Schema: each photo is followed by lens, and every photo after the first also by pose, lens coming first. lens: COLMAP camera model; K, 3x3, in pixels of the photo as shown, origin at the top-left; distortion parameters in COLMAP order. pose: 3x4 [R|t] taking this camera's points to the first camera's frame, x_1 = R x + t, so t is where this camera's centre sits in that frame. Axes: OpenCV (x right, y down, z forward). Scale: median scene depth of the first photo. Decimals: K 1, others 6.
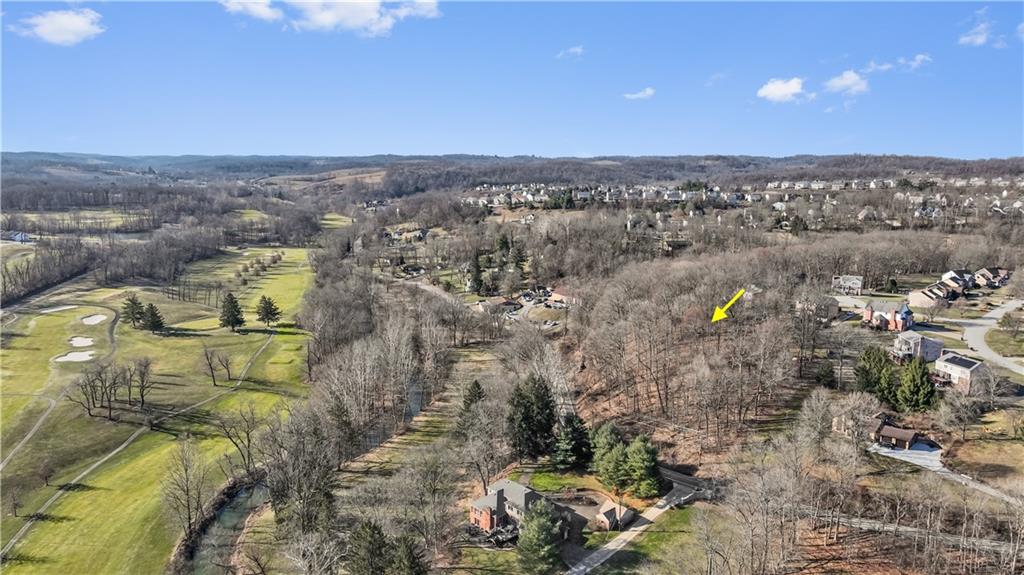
lens RADIAL K [[715.3, 0, 512.0], [0, 715.3, 287.5], [0, 0, 1]] dist [0.008997, 0.005123]
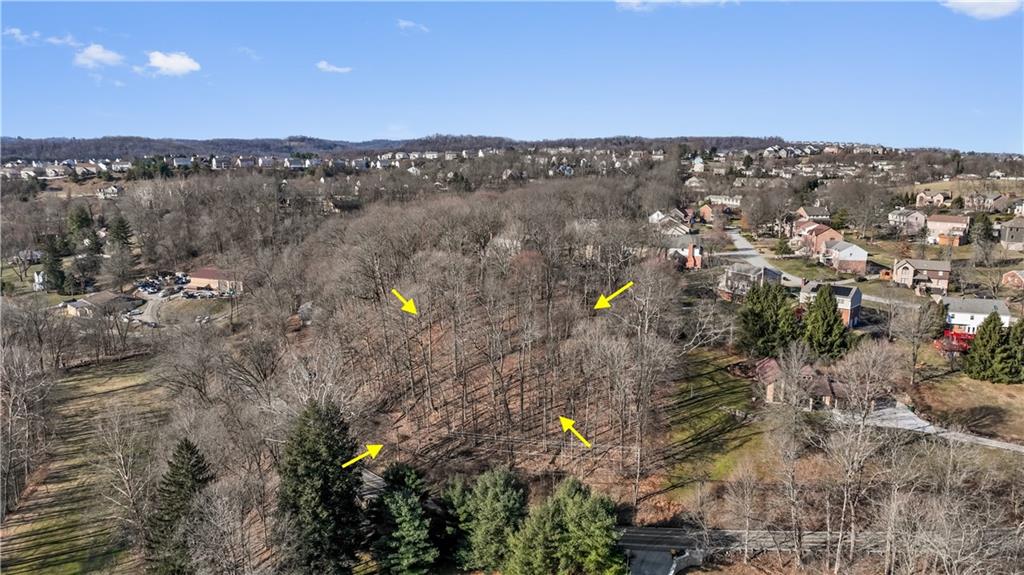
lens RADIAL K [[715.3, 0, 512.0], [0, 715.3, 287.5], [0, 0, 1]] dist [0.008997, 0.005123]
pose [[0.841164, -0.099560, 0.531536, -0.048316], [0.090963, 0.994951, 0.042410, 0.014764], [-0.533075, 0.012676, 0.845973, 0.222487]]
